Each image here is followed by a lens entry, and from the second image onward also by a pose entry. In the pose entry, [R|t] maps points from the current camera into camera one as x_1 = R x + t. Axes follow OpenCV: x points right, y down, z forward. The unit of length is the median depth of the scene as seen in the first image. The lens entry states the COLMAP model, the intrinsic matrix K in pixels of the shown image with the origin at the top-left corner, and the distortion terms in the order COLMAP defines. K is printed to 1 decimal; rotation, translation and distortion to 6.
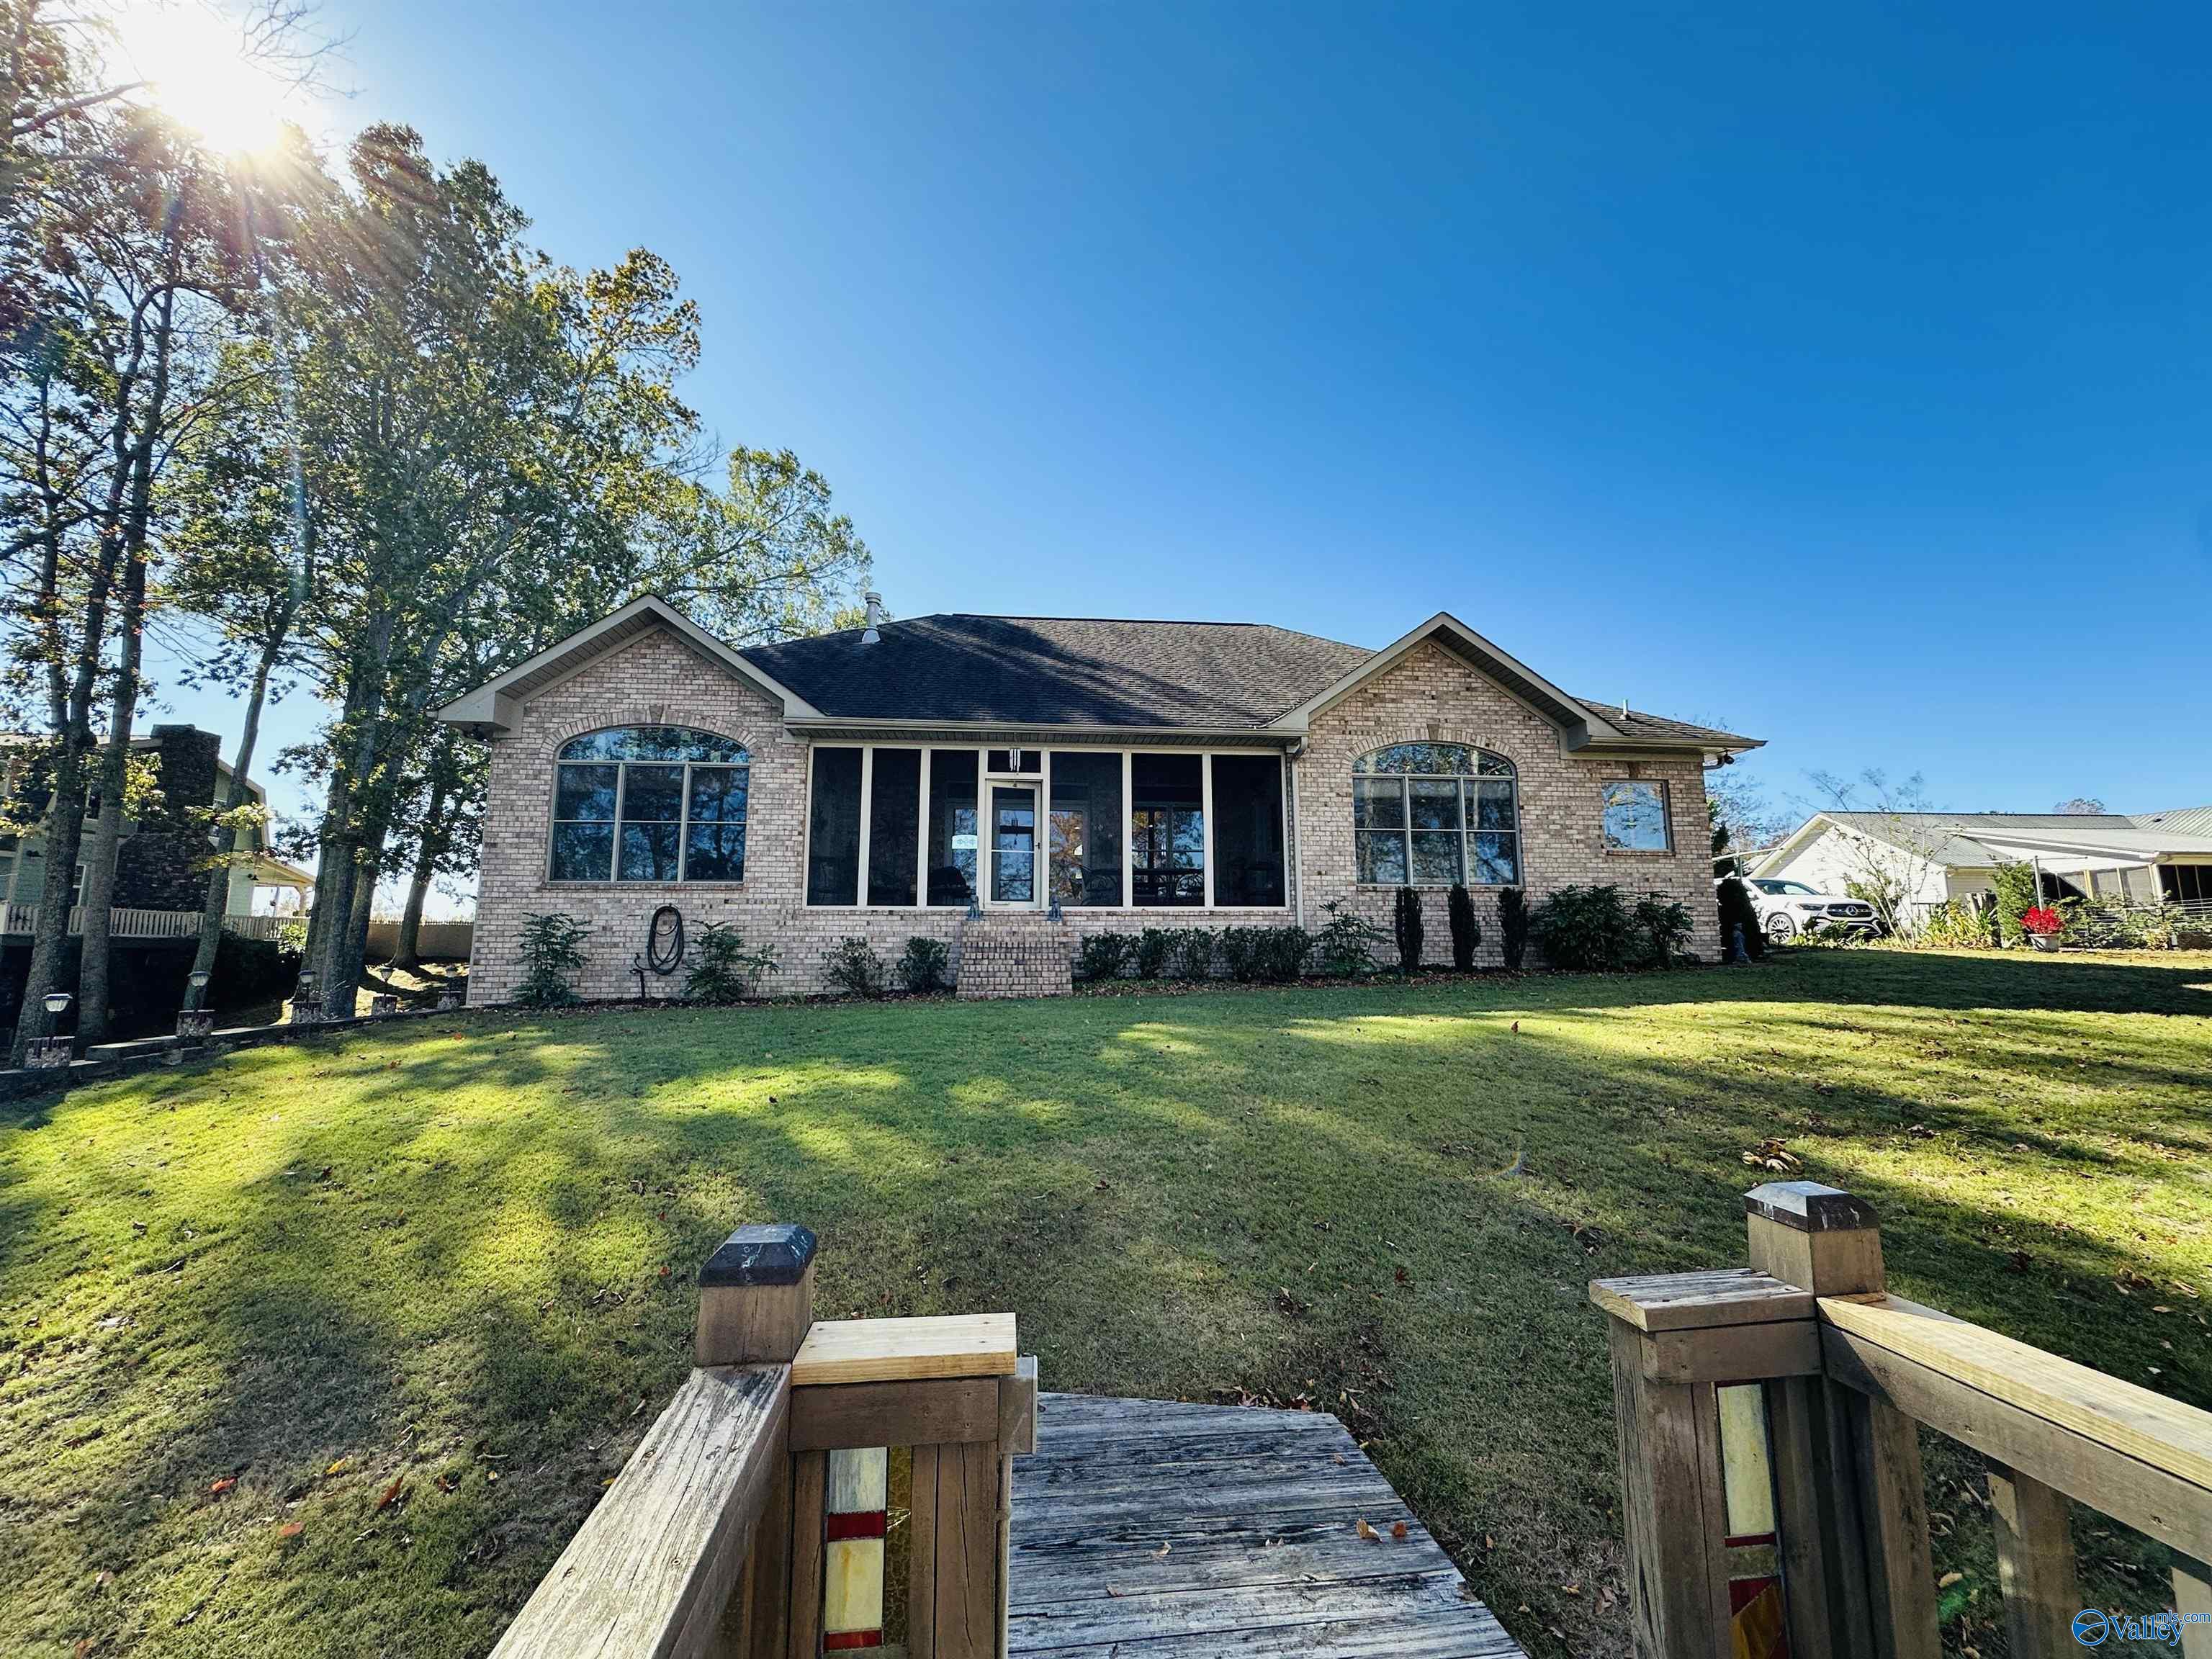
lens RADIAL K [[883.0, 0, 1111.6], [0, 883.0, 835.7], [0, 0, 1]] dist [-0.002300, 0.000578]
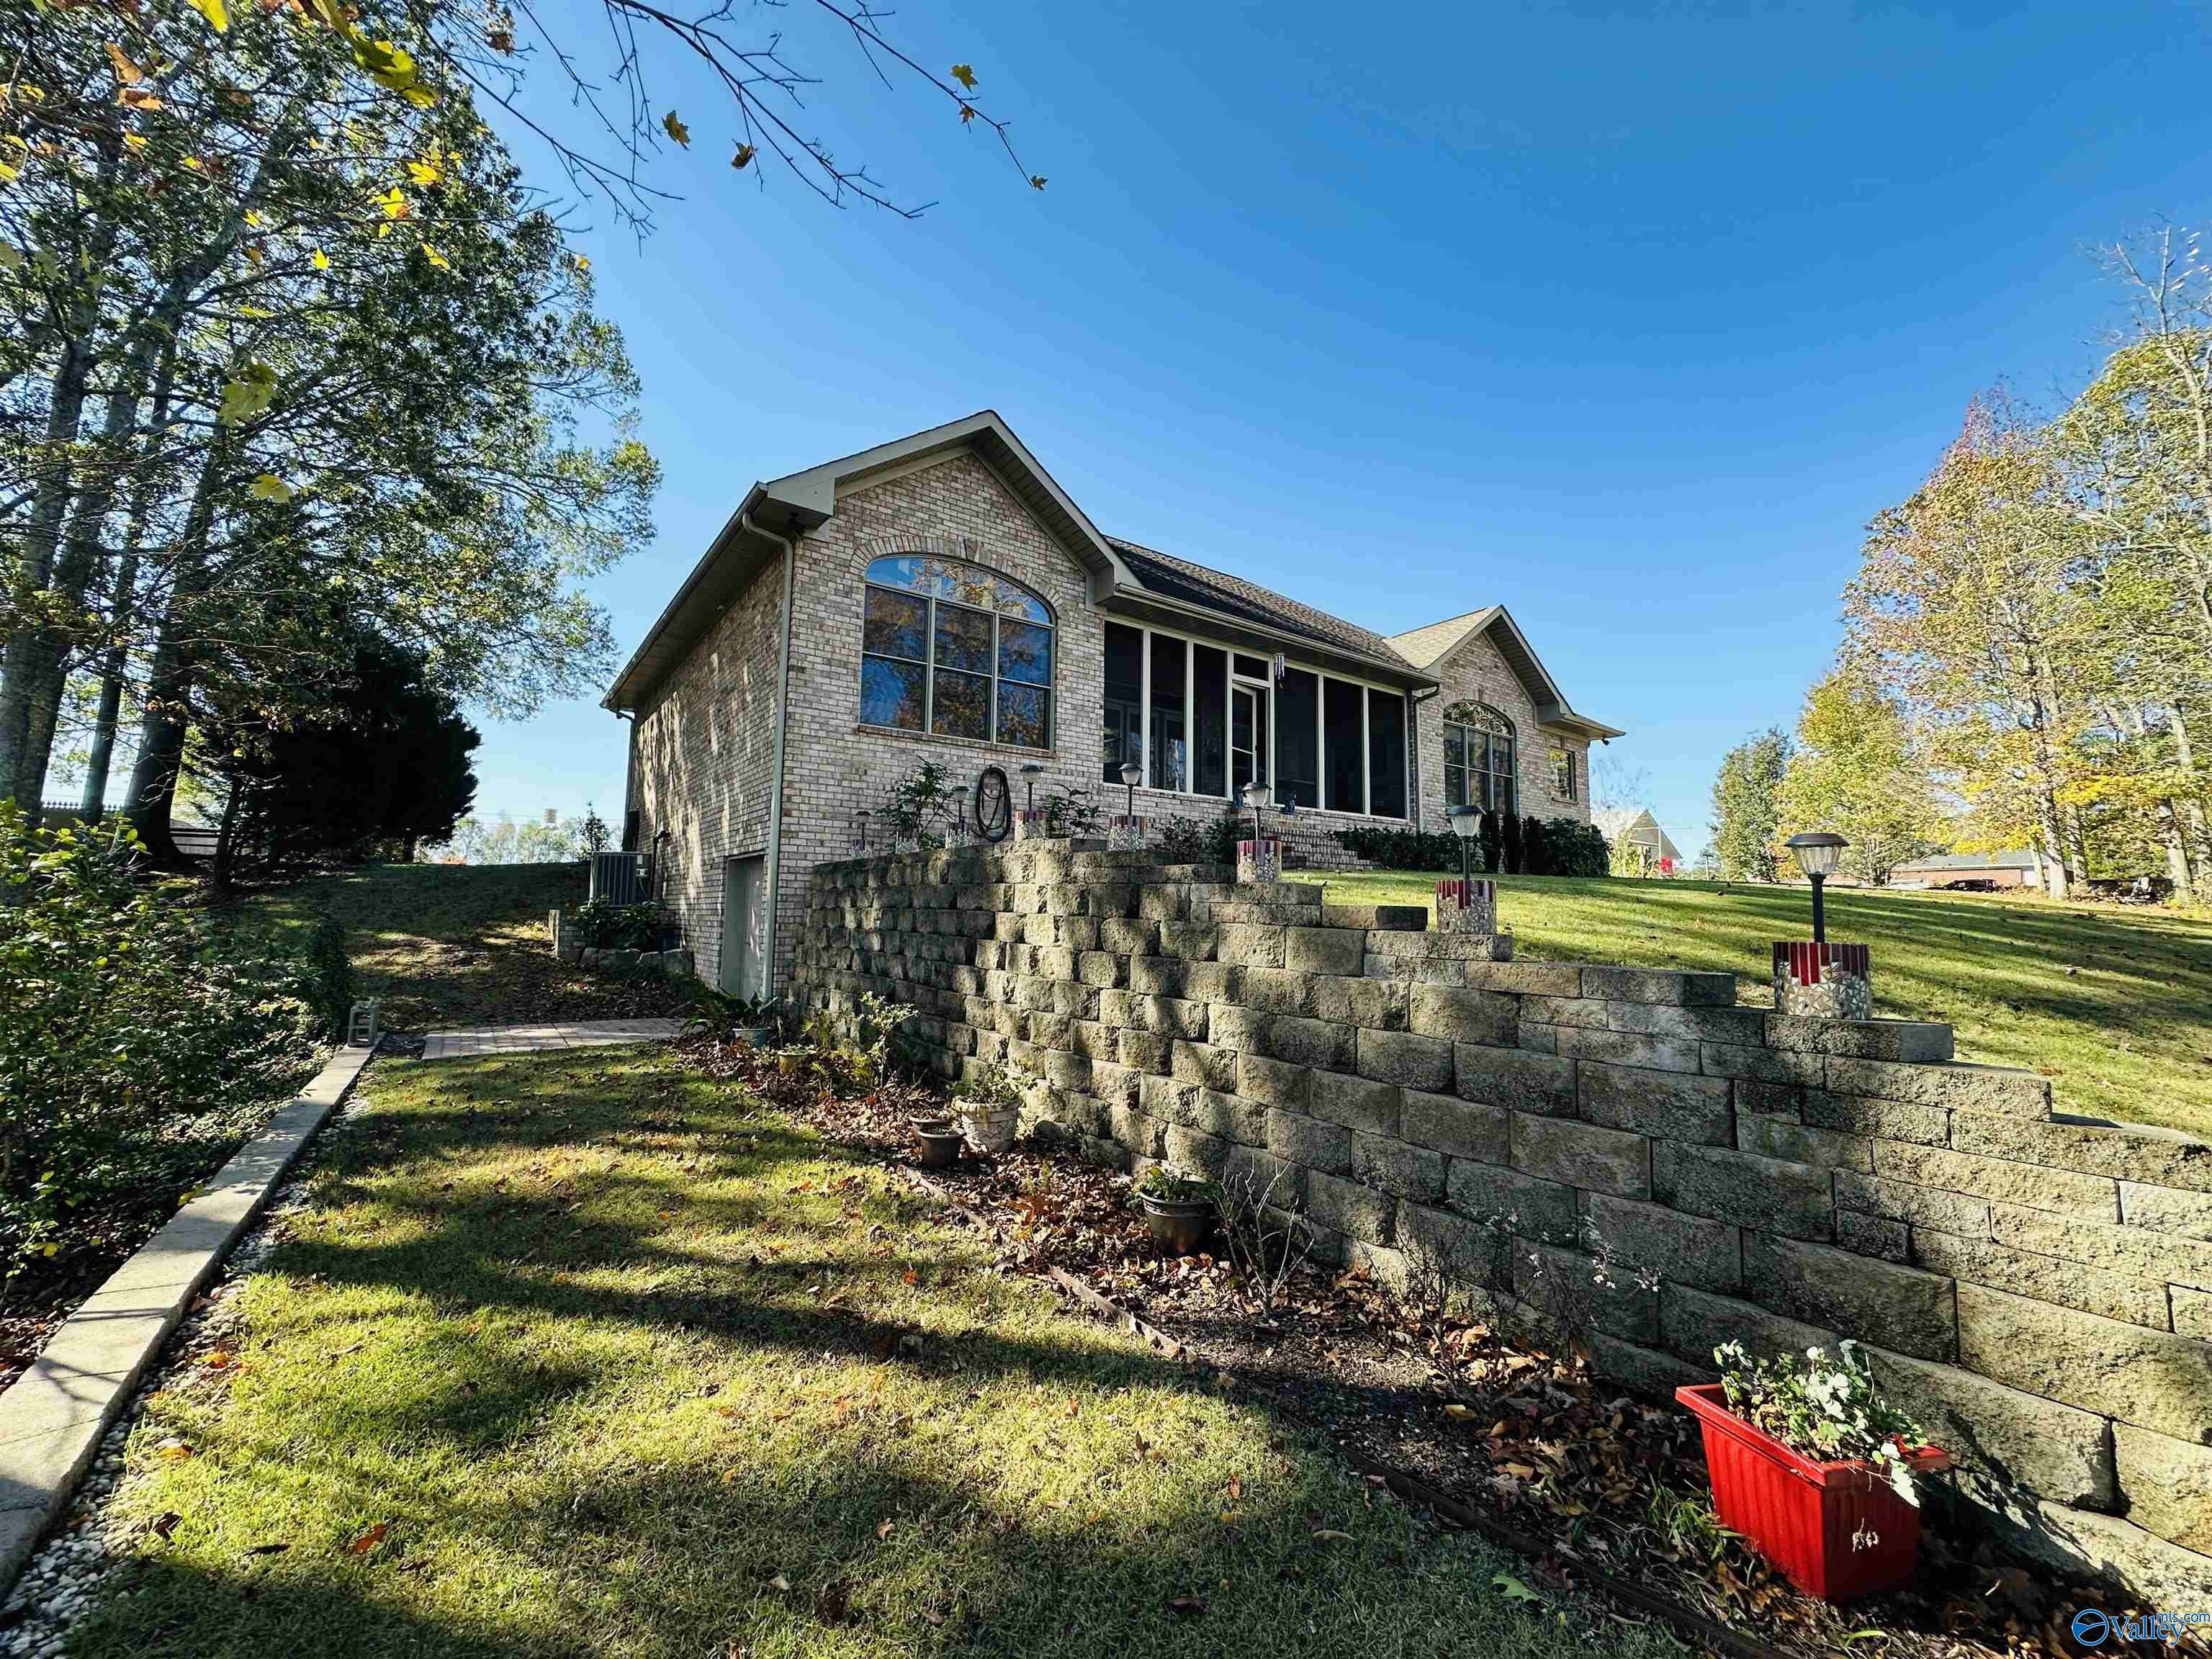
lens RADIAL K [[883.0, 0, 1111.5], [0, 883.0, 832.5], [0, 0, 1]] dist [-0.002300, 0.000578]
pose [[0.858056, 0.062361, 0.509756, -0.822151], [-0.086636, 0.995951, 0.023993, 0.109522], [-0.506196, -0.064750, 0.859984, 0.150837]]
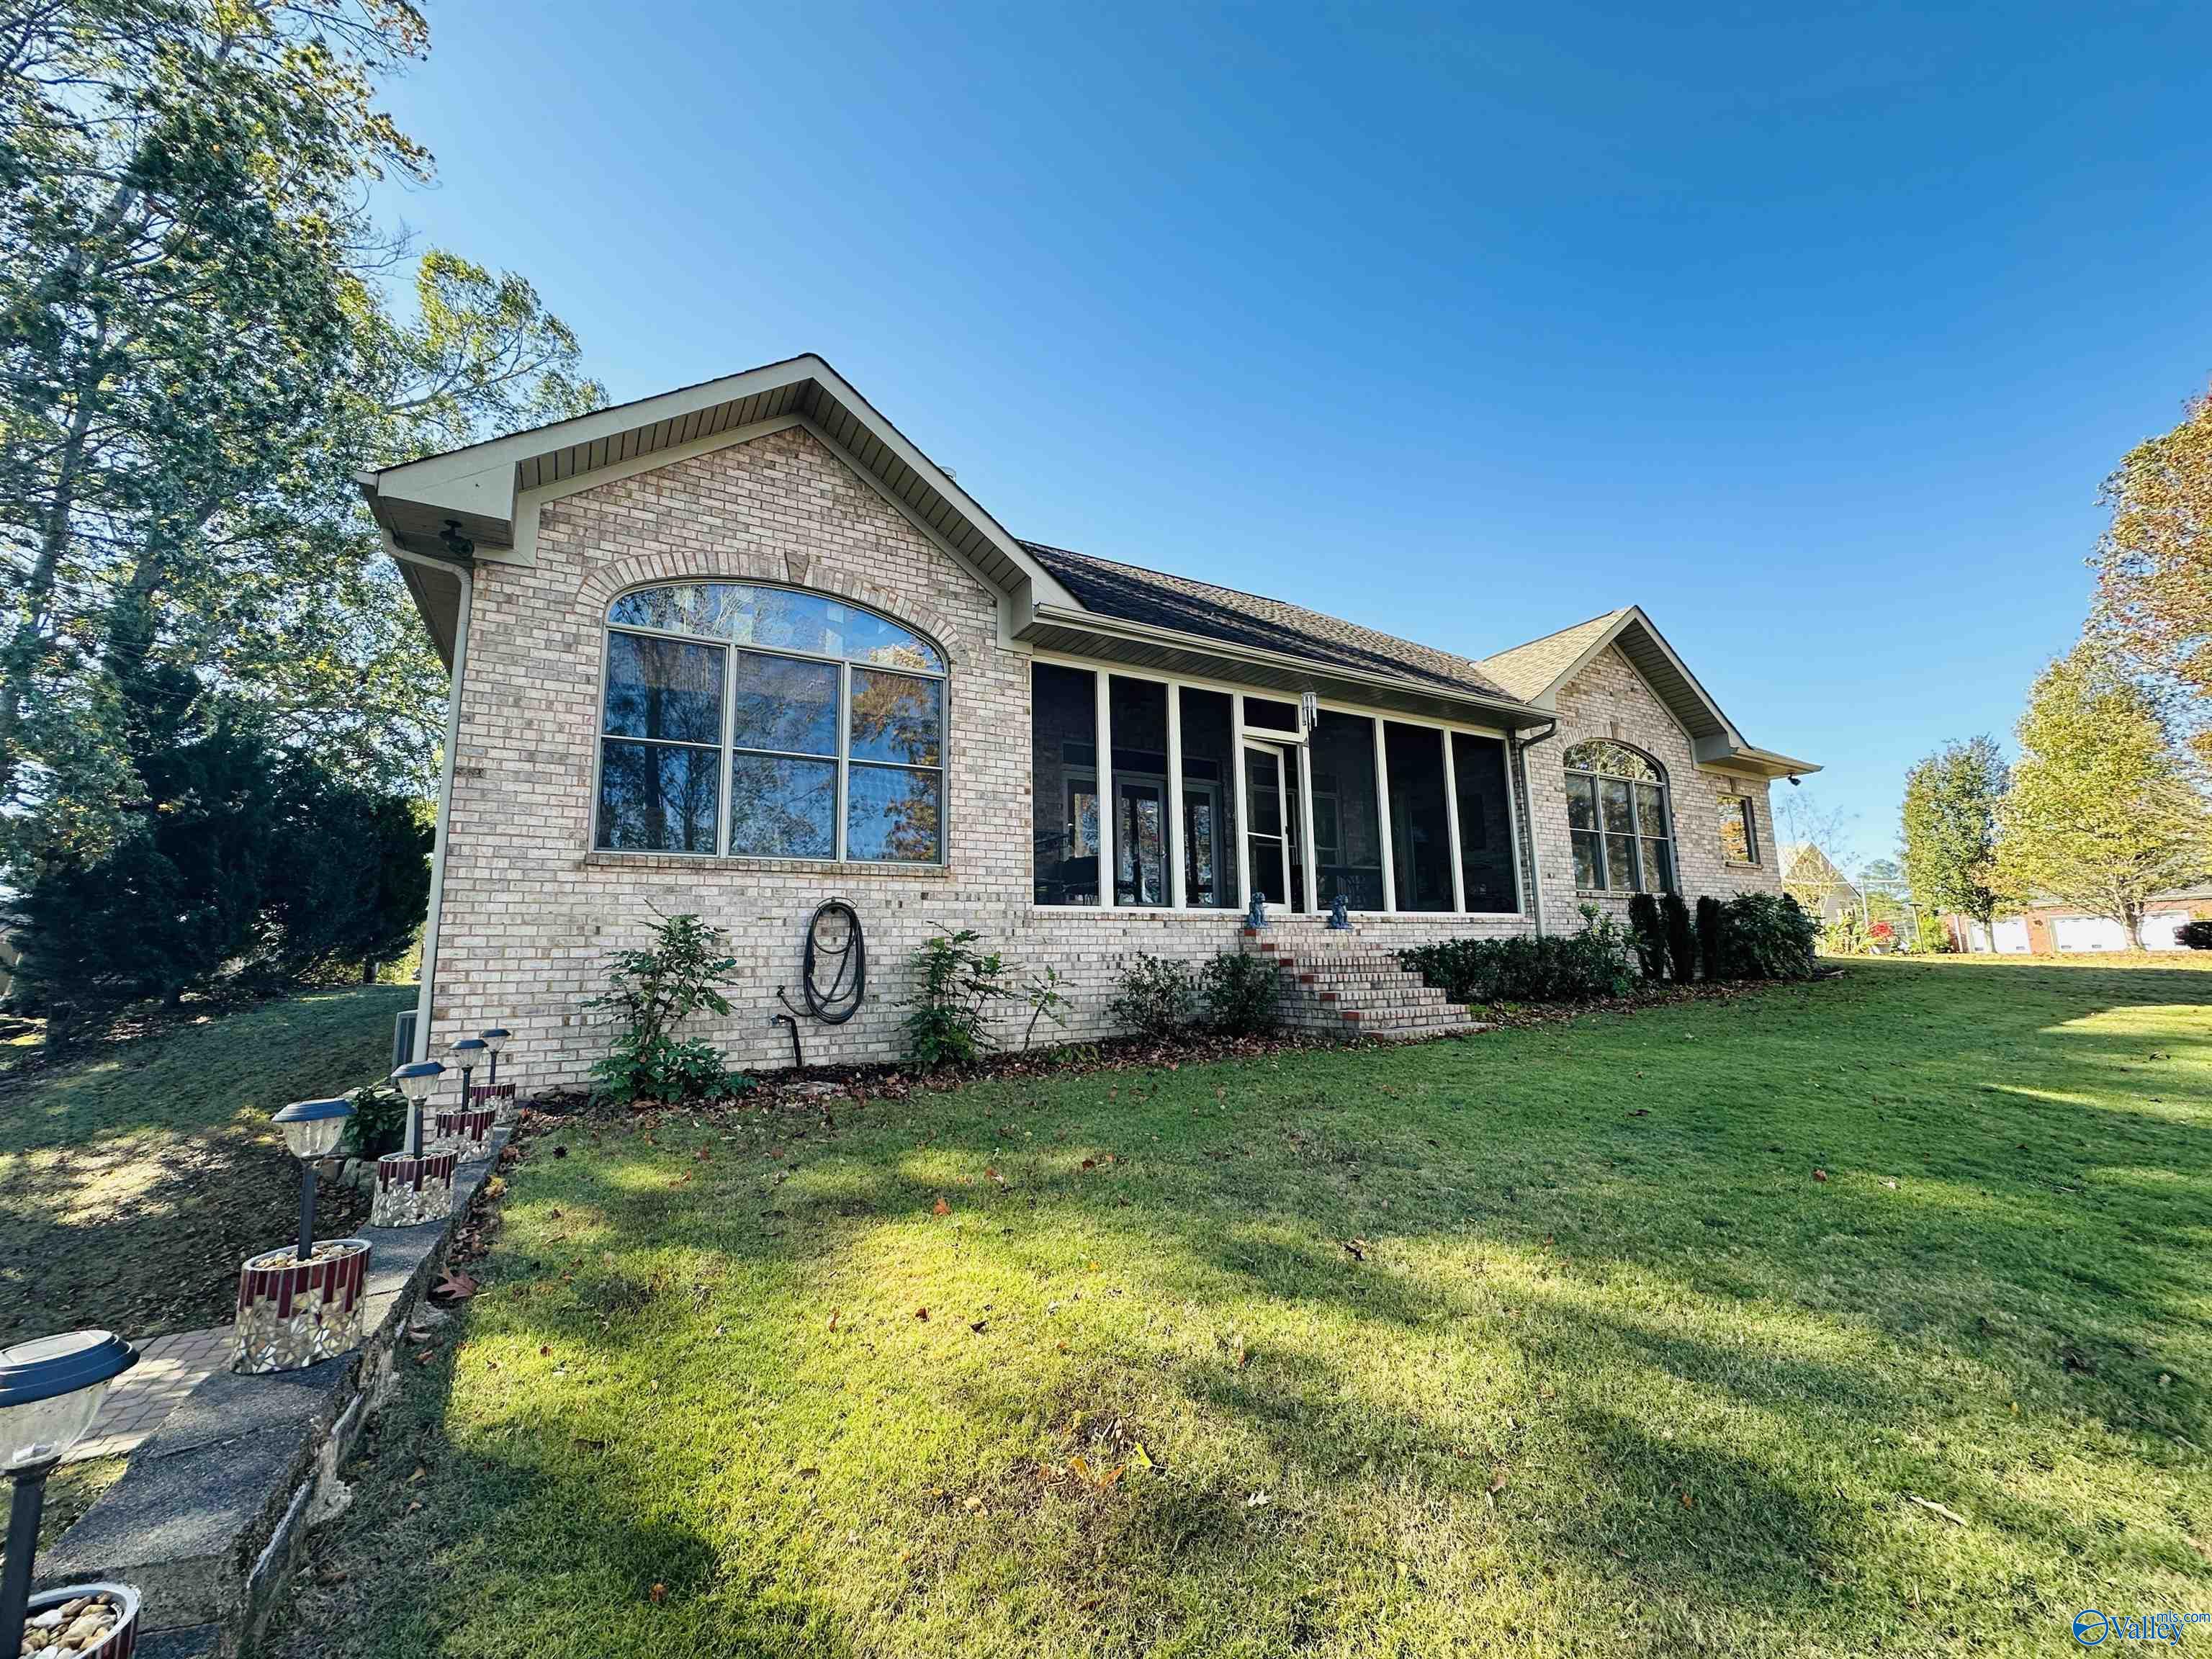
lens RADIAL K [[883.0, 0, 1108.3], [0, 883.0, 828.5], [0, 0, 1]] dist [-0.002300, 0.000578]
pose [[0.911136, 0.048757, 0.409211, -0.554940], [-0.041707, 0.998788, -0.026139, 0.038086], [-0.409990, 0.006749, 0.912065, 0.390558]]
